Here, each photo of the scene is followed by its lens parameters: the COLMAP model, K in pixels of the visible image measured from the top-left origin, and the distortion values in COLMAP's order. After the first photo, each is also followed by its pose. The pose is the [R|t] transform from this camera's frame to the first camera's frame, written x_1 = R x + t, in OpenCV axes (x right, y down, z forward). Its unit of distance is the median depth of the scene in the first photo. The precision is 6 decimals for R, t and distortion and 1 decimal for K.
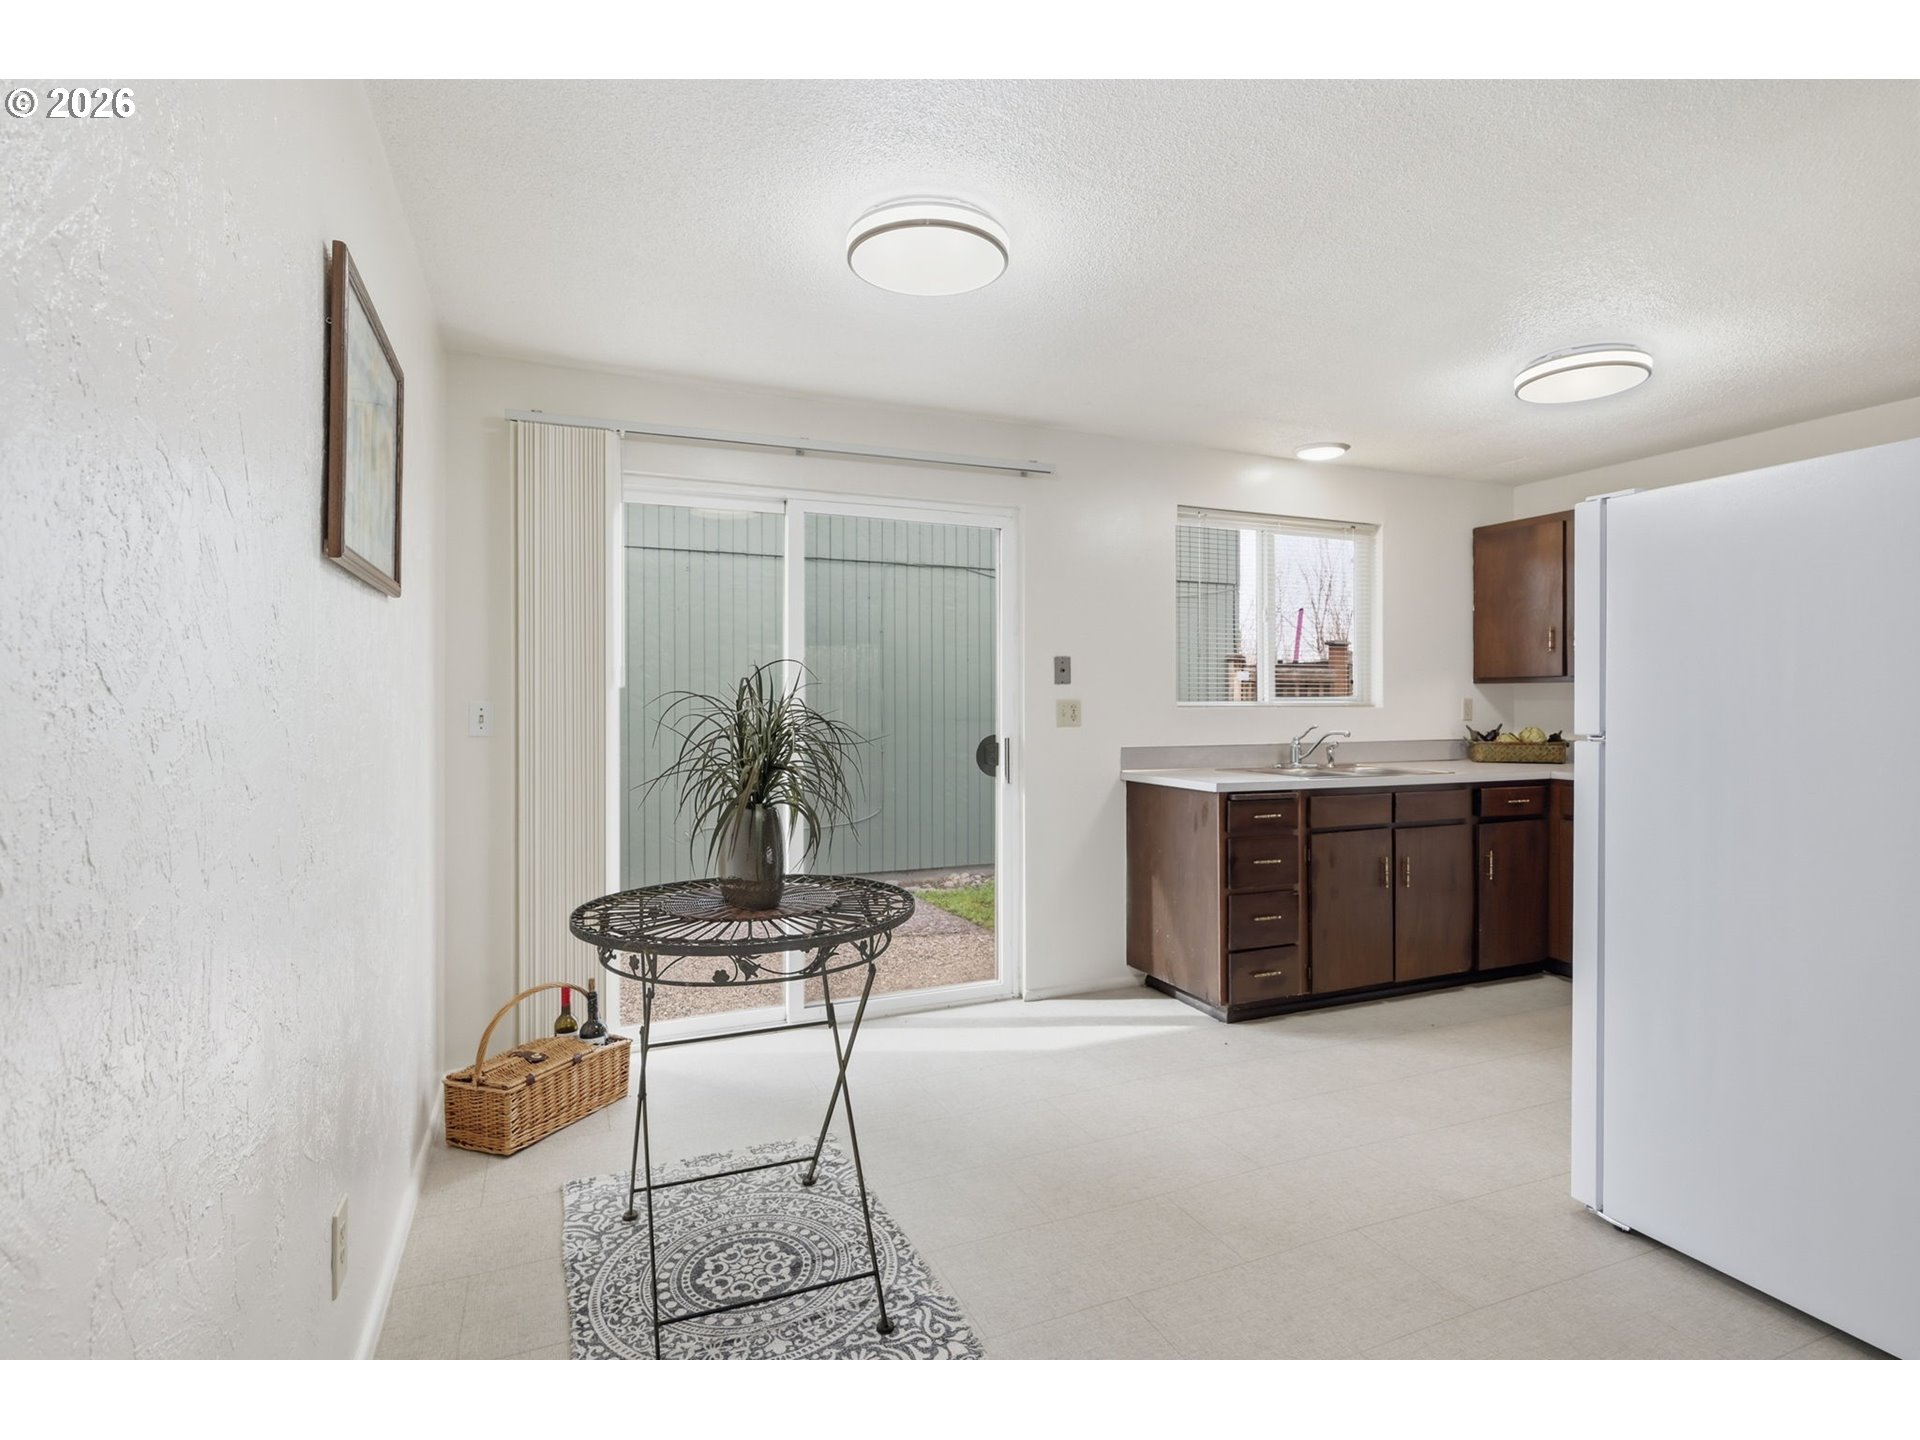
lens RADIAL K [[956.1, 0, 955.8], [0, 956.1, 706.2], [0, 0, 1]] dist [-0.001733, -0.000126]
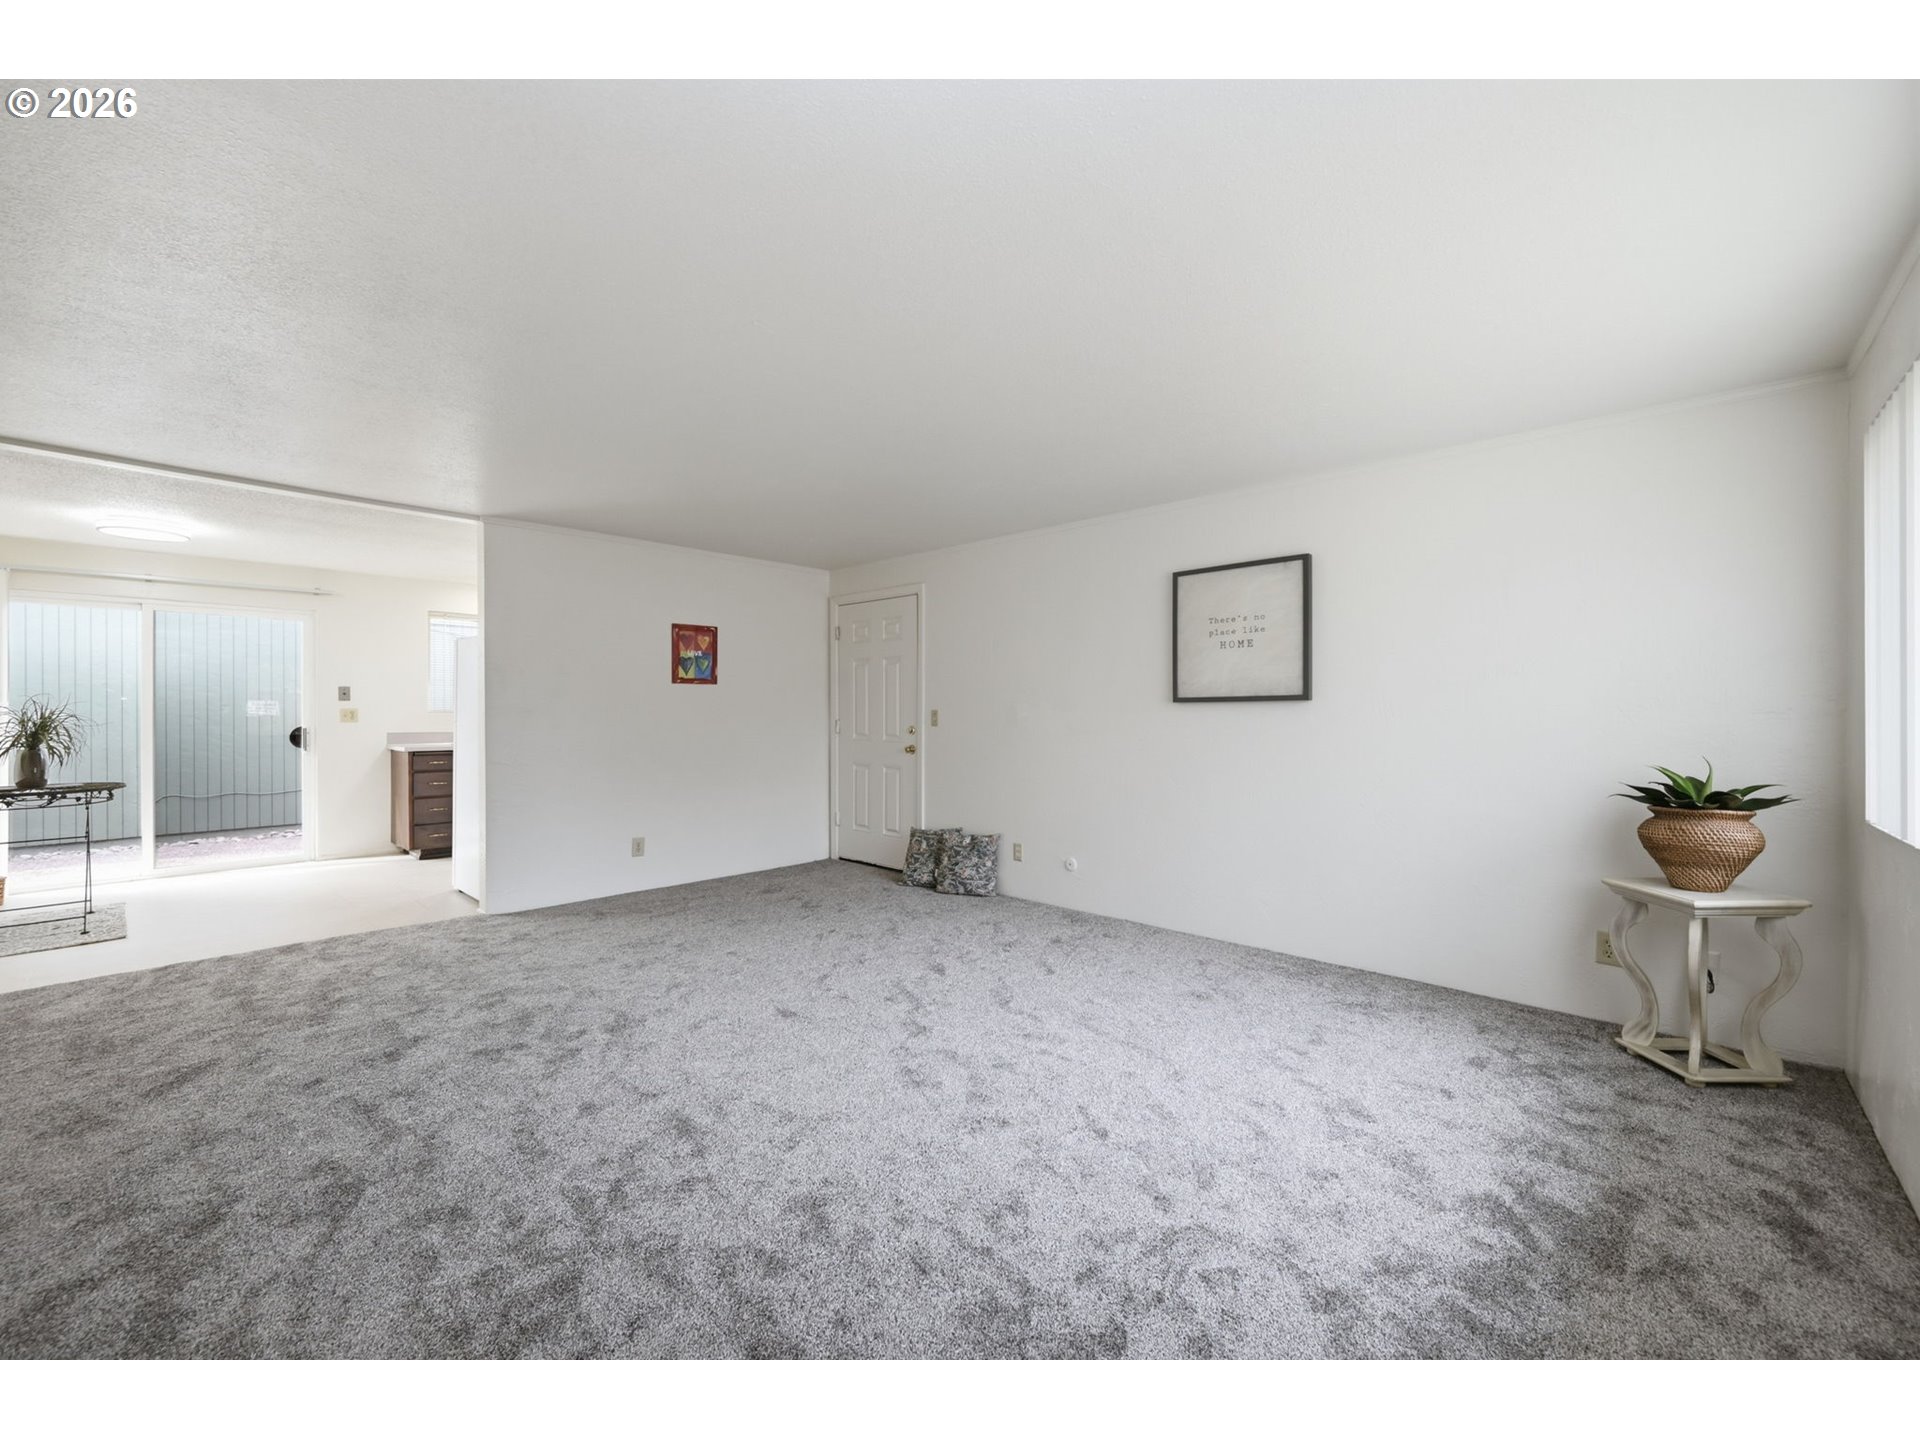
lens RADIAL K [[785.2, 0, 964.0], [0, 785.2, 718.2], [0, 0, 1]] dist [-0.004374, -0.000063]
pose [[0.931067, -0.005503, 0.364807, 0.691214], [0.002239, 0.999954, 0.009368, 0.000617], [-0.364842, -0.007905, 0.931036, -0.940651]]
